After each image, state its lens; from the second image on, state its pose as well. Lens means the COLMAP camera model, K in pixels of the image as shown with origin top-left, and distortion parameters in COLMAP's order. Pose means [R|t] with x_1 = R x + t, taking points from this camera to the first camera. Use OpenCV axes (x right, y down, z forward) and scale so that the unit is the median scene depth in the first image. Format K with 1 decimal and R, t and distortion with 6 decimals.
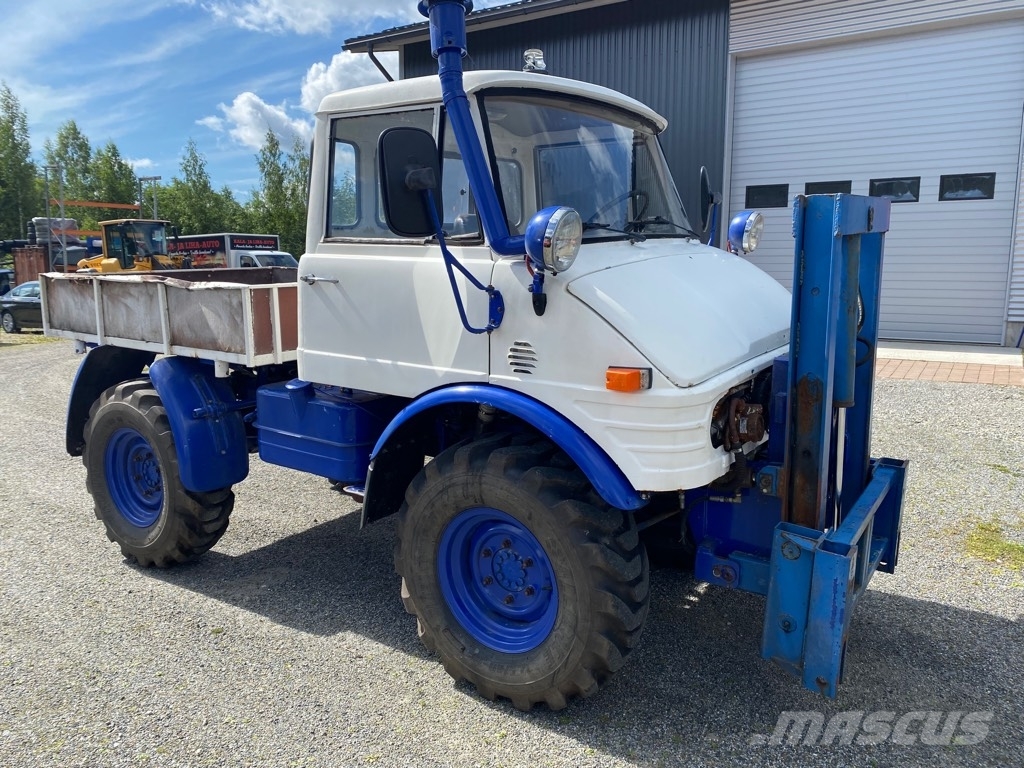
lens RADIAL K [[782.7, 0, 507.5], [0, 782.7, 374.7], [0, 0, 1]] dist [0.044543, -0.041279]
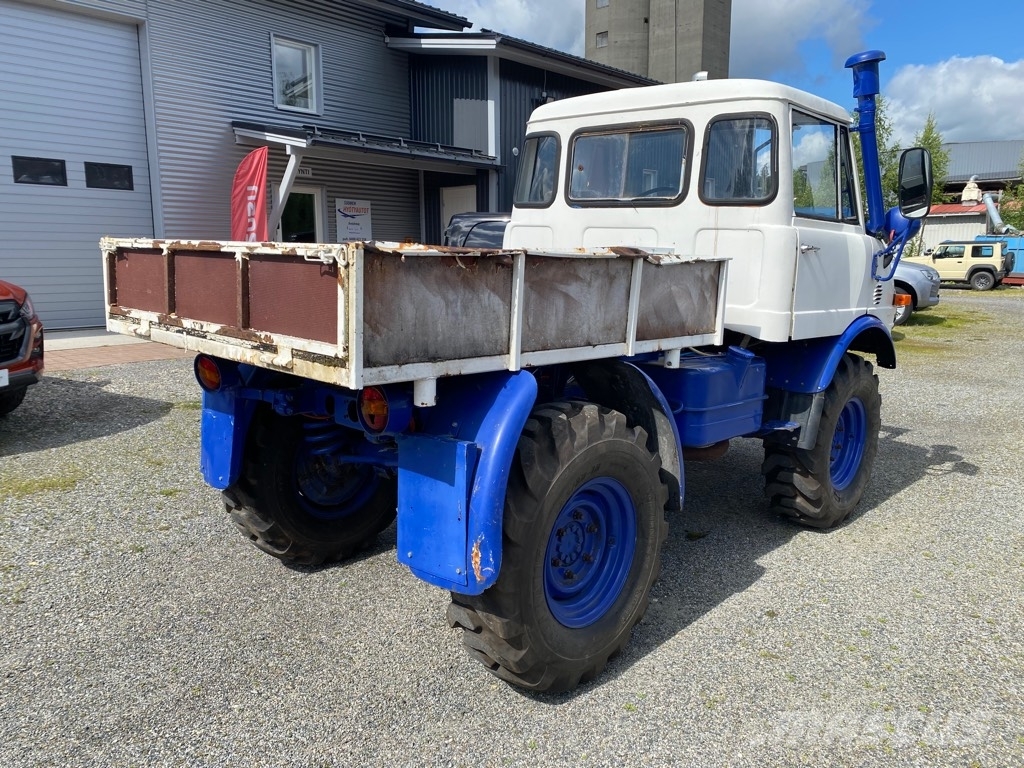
lens RADIAL K [[782.7, 0, 511.7], [0, 782.7, 389.4], [0, 0, 1]] dist [0.044543, -0.041279]
pose [[0.151009, -0.165351, 0.974605, -1.122554], [0.139555, 0.979603, 0.144575, -0.111770], [-0.978632, 0.114179, 0.171005, 0.949077]]
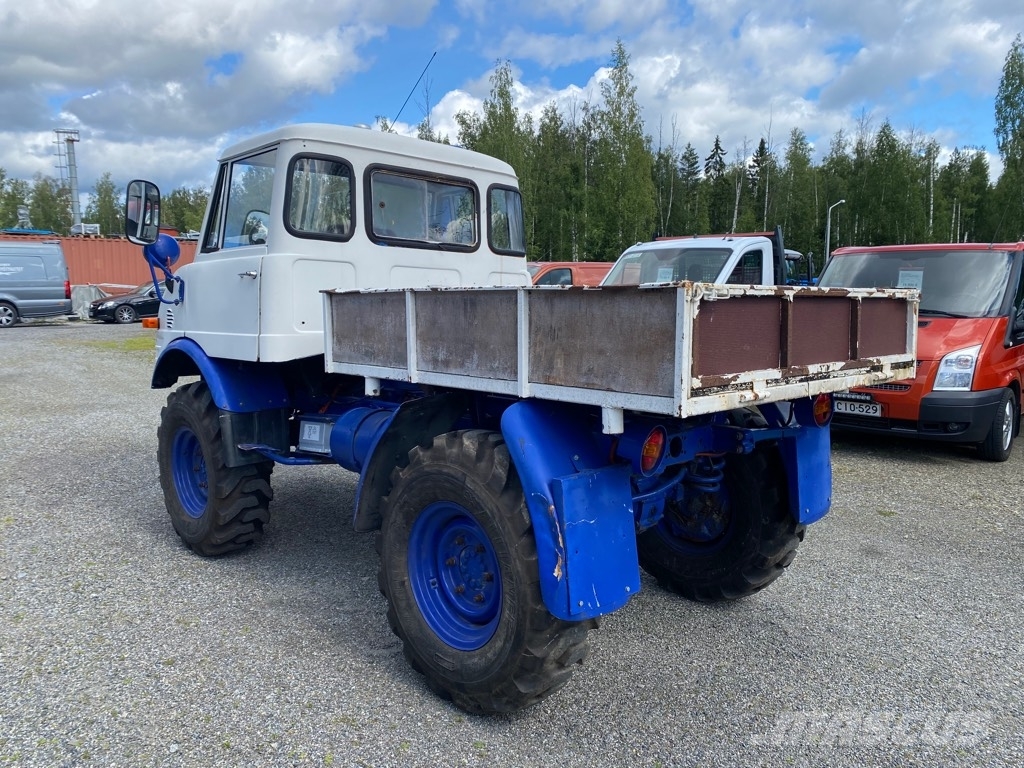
lens RADIAL K [[782.7, 0, 497.3], [0, 782.7, 367.6], [0, 0, 1]] dist [0.044543, -0.041279]
pose [[-0.978828, -0.019414, 0.203764, -0.435788], [0.032339, 0.968320, 0.247608, -0.269739], [-0.202116, 0.248955, -0.947191, 1.928115]]
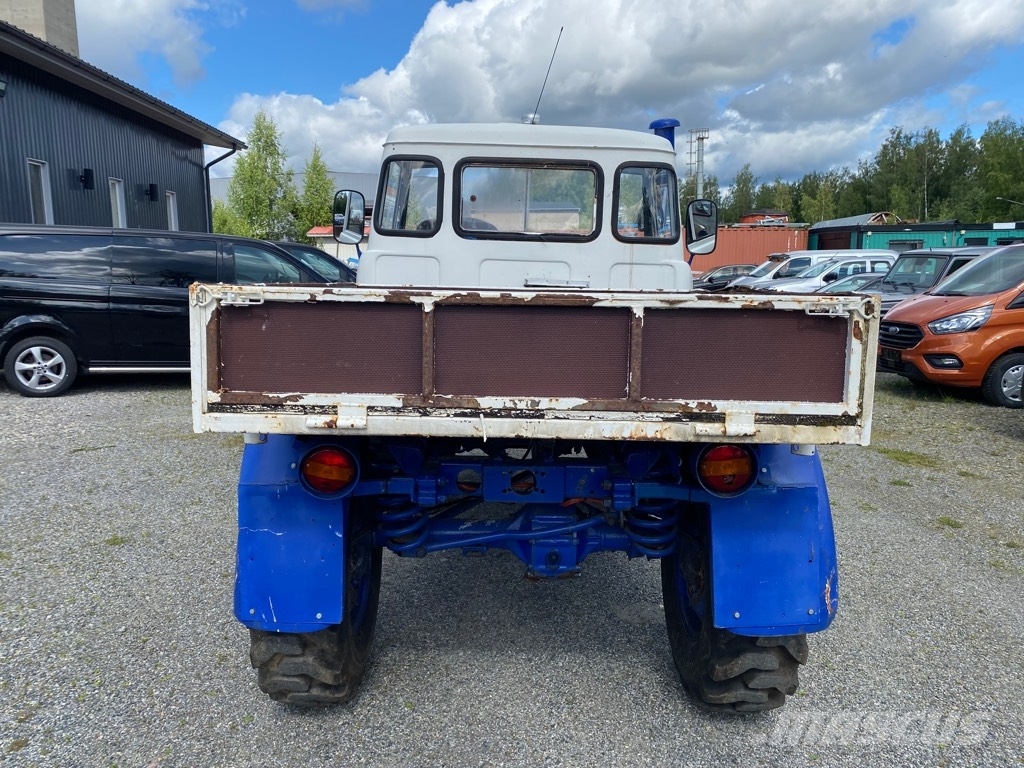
lens RADIAL K [[782.7, 0, 502.8], [0, 782.7, 379.6], [0, 0, 1]] dist [0.044543, -0.041279]
pose [[-0.567235, -0.111972, 0.815909, -0.924775], [0.123190, 0.968032, 0.218492, -0.219959], [-0.814290, 0.224448, -0.535307, 1.532213]]
